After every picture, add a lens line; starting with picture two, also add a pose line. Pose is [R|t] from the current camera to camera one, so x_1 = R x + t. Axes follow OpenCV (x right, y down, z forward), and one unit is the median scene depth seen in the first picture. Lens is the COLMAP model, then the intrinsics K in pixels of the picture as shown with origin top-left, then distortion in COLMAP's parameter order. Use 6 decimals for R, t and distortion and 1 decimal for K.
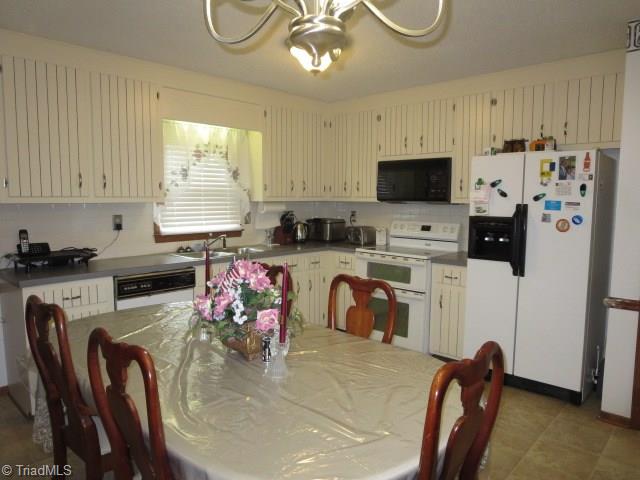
lens RADIAL K [[458.1, 0, 319.4], [0, 458.1, 242.1], [0, 0, 1]] dist [-0.000852, -0.000502]
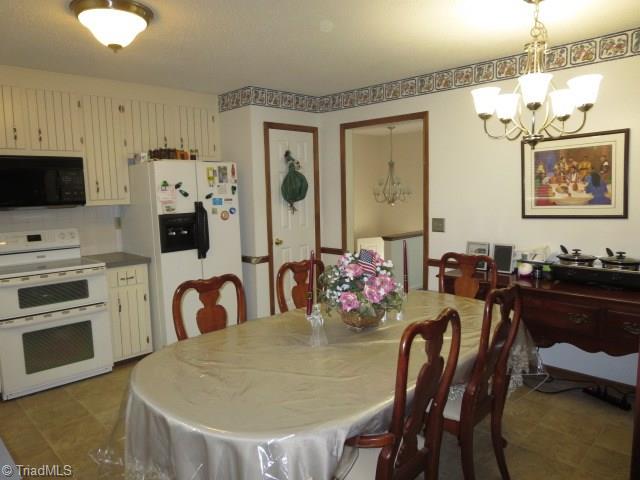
lens RADIAL K [[458.1, 0, 319.6], [0, 458.1, 236.0], [0, 0, 1]] dist [-0.000852, -0.000502]
pose [[0.038233, -0.111069, 0.993077, -0.810526], [0.121426, 0.986955, 0.105710, -0.082660], [-0.991864, 0.116544, 0.051221, 0.612789]]
